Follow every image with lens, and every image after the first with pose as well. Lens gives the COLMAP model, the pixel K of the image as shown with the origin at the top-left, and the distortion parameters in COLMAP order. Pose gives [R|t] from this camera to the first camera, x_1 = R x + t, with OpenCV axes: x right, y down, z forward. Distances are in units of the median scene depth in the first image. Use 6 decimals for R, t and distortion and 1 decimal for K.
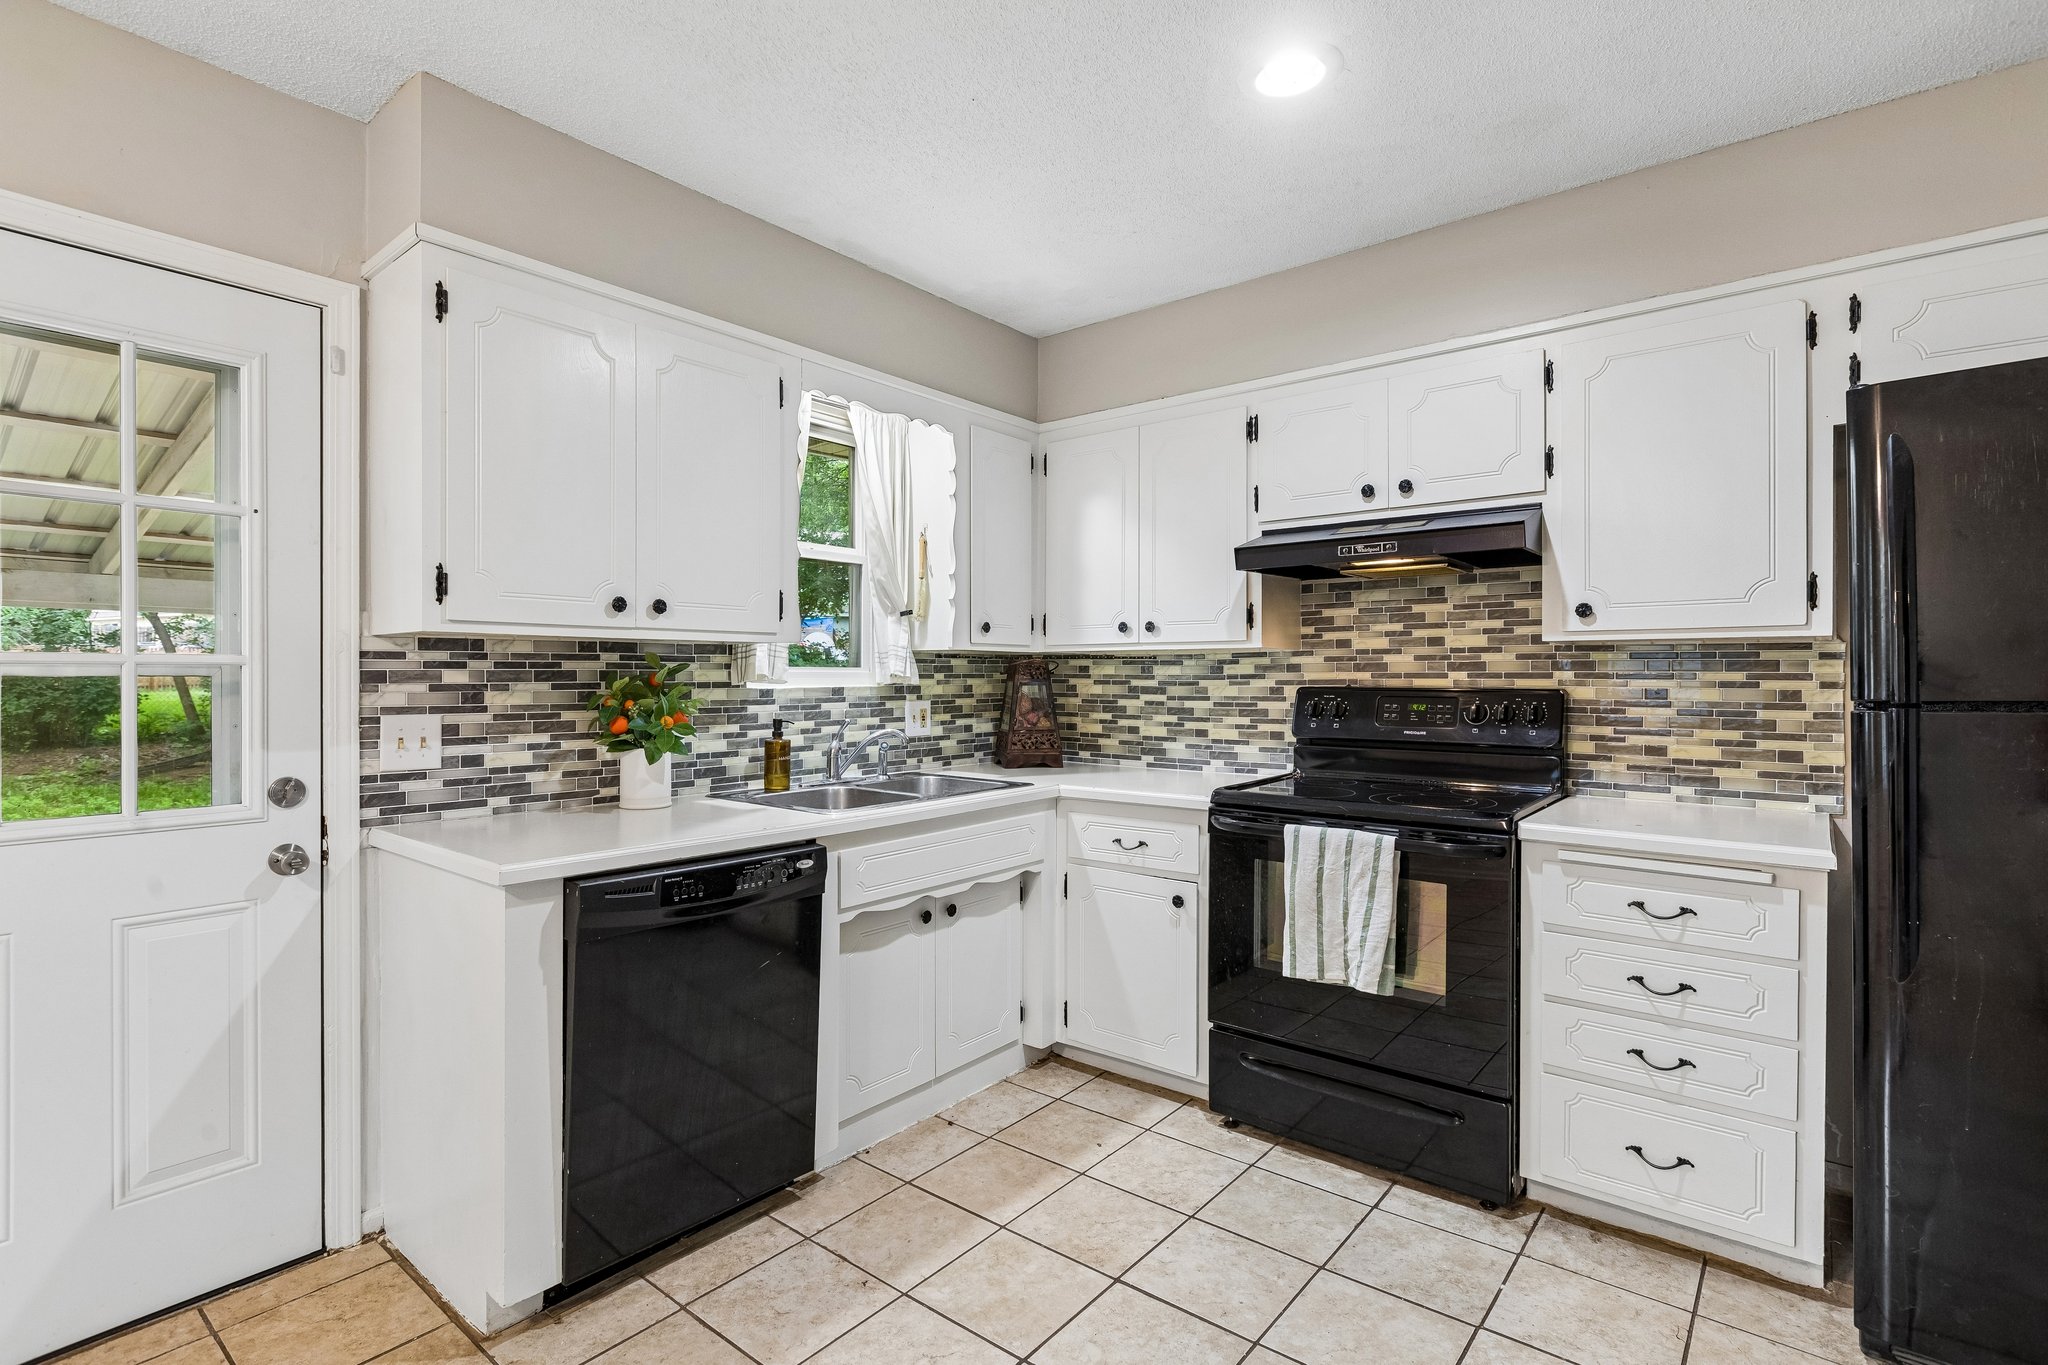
lens RADIAL K [[976.2, 0, 1010.5], [0, 976.2, 678.9], [0, 0, 1]] dist [0.000893, -0.002929]
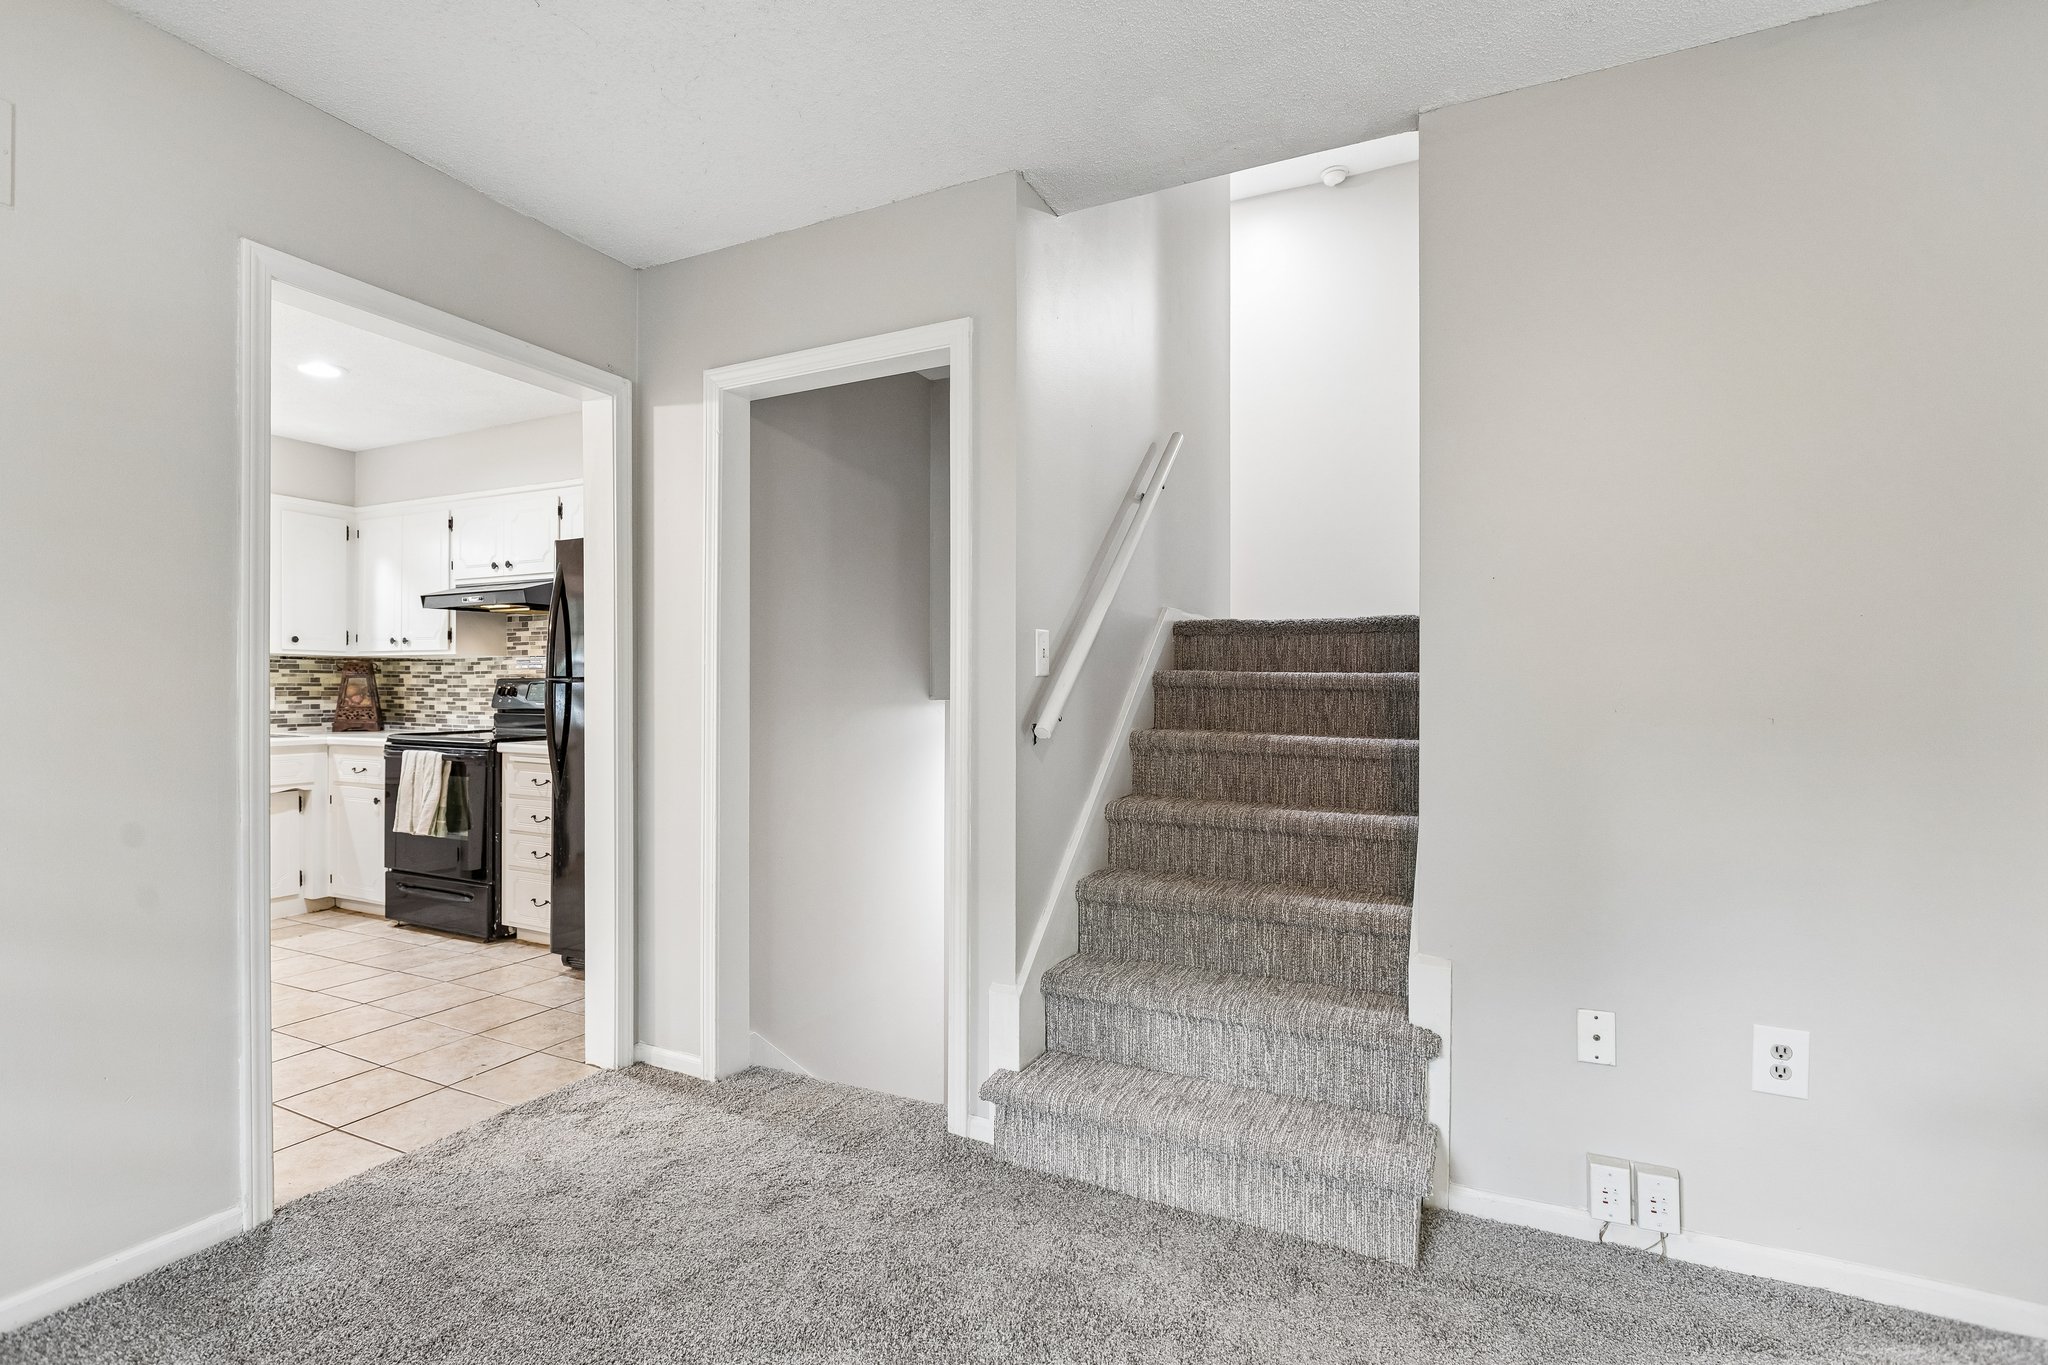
lens RADIAL K [[976.2, 0, 1032.7], [0, 976.2, 698.1], [0, 0, 1]] dist [0.000893, -0.002929]
pose [[0.972770, 0.004796, 0.231722, 1.000813], [-0.005179, 0.999986, 0.001044, 0.044928], [-0.231714, -0.002216, 0.972781, -1.044661]]
